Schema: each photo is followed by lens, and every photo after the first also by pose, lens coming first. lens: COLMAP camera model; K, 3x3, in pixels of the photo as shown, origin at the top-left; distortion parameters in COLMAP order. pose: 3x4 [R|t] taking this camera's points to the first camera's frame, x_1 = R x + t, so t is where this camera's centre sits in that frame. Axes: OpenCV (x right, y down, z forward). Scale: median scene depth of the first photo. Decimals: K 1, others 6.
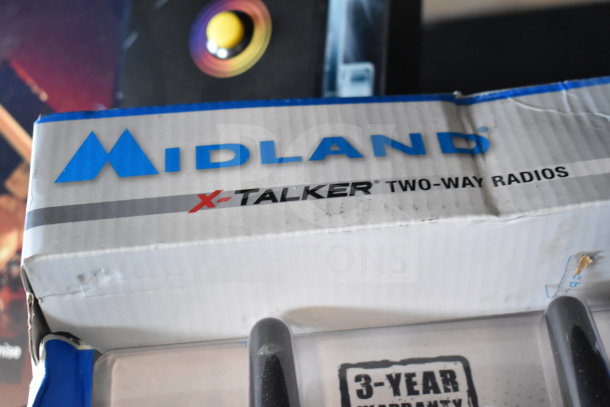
lens RADIAL K [[1005.4, 0, 315.0], [0, 1005.4, 202.4], [0, 0, 1]] dist [-0.021499, 0.000000]
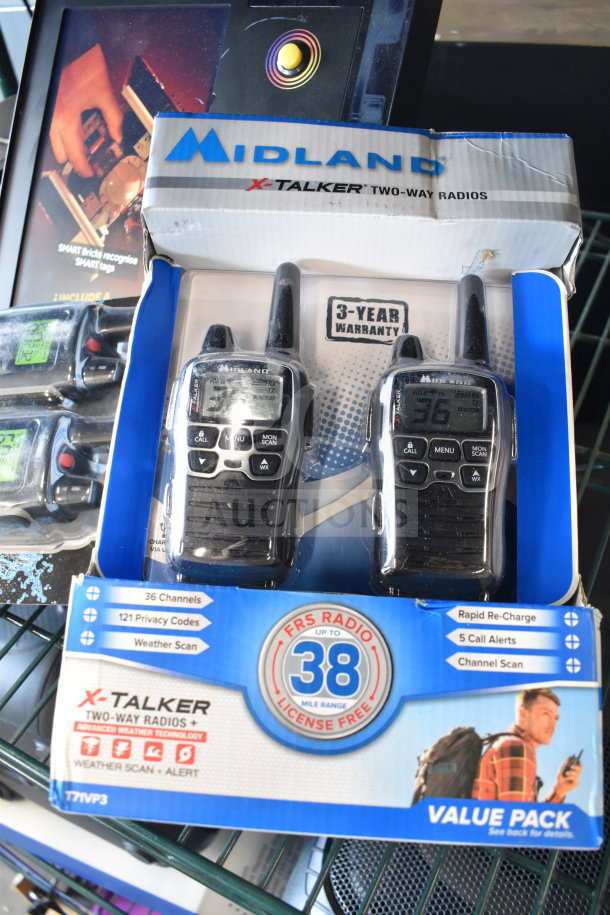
lens RADIAL K [[750.2, 0, 313.4], [0, 750.2, 450.5], [0, 0, 1]] dist [-0.096206, -0.012448]
pose [[0.989435, 0.142813, -0.024972, 0.066905], [-0.123420, 0.920085, 0.371769, -0.057976], [0.076070, -0.364759, 0.927989, -0.225450]]
